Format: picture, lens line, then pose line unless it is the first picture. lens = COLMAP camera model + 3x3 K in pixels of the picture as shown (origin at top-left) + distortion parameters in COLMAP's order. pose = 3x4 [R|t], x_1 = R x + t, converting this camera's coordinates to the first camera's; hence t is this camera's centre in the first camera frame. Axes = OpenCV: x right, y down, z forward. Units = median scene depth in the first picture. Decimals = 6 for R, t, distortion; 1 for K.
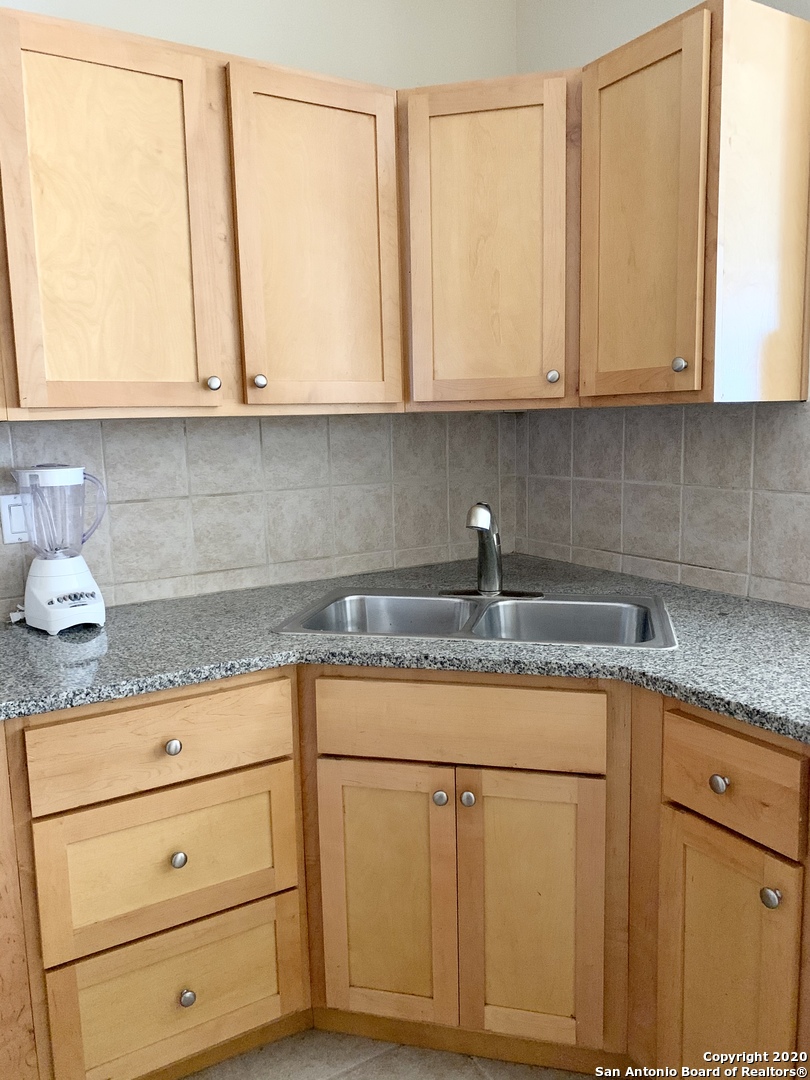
lens RADIAL K [[823.6, 0, 395.1], [0, 823.6, 535.6], [0, 0, 1]] dist [0.048940, -0.068790]
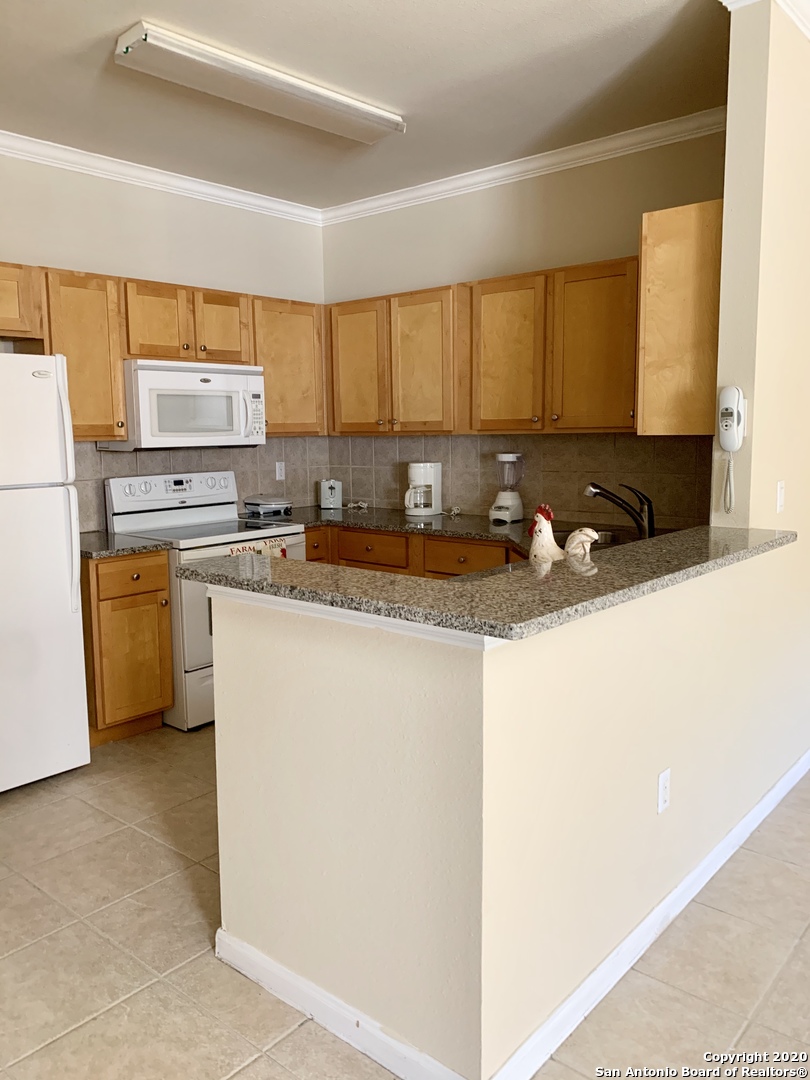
lens RADIAL K [[823.6, 0, 397.4], [0, 823.6, 530.5], [0, 0, 1]] dist [0.048940, -0.068790]
pose [[0.308516, 0.140631, -0.940766, 1.857091], [-0.124489, 0.986474, 0.106638, -0.081343], [0.943038, 0.084216, 0.321850, -0.038100]]
